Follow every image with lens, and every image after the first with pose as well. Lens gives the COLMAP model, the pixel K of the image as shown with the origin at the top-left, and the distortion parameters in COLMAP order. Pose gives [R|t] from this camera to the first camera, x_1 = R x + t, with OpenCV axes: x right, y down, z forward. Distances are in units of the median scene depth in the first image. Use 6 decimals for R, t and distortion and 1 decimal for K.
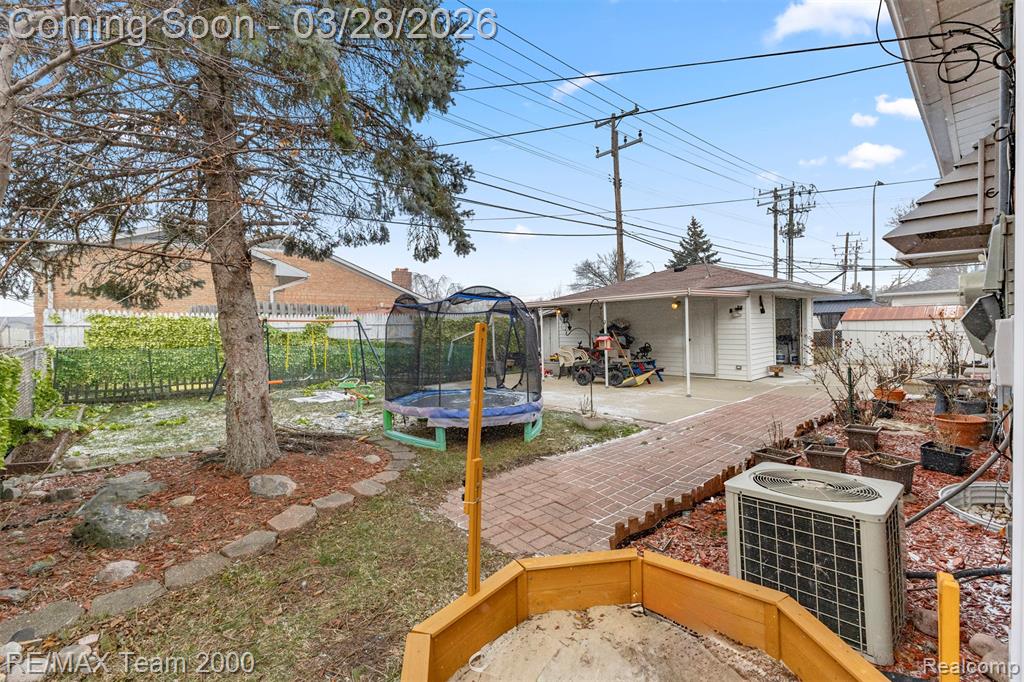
lens RADIAL K [[449.4, 0, 509.4], [0, 449.4, 336.9], [0, 0, 1]] dist [0.005481, 0.000113]
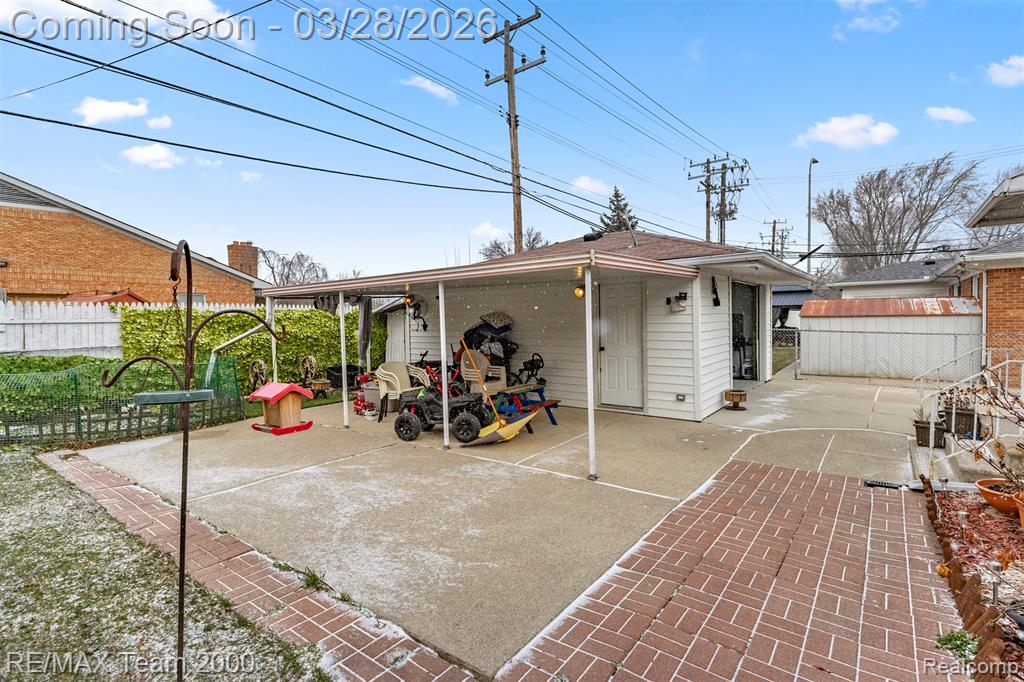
lens RADIAL K [[495.4, 0, 516.2], [0, 495.4, 335.5], [0, 0, 1]] dist [-0.003839, 0.000664]
pose [[0.983469, -0.003461, 0.181045, 0.103040], [0.001708, 0.999950, 0.009836, -0.011320], [-0.181070, -0.009364, 0.983426, 0.229182]]
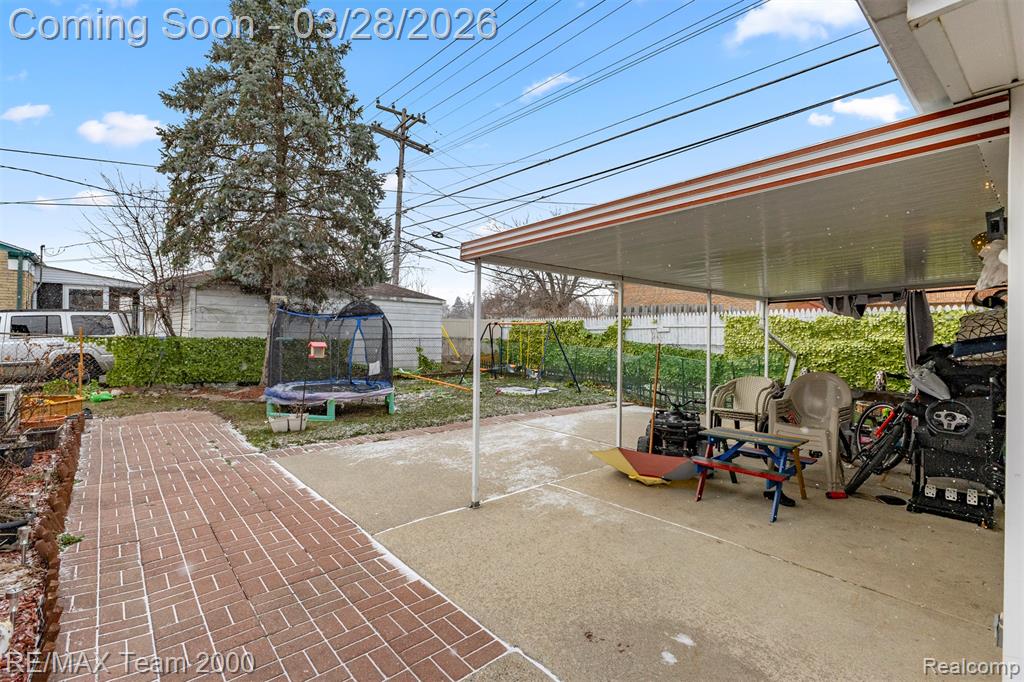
lens RADIAL K [[476.5, 0, 516.1], [0, 476.5, 338.0], [0, 0, 1]] dist [-0.004687, -0.000352]
pose [[-0.031925, 0.030772, -0.999016, 0.376825], [-0.026178, 0.999157, 0.031613, -0.017199], [0.999147, 0.027161, -0.031093, 0.476593]]
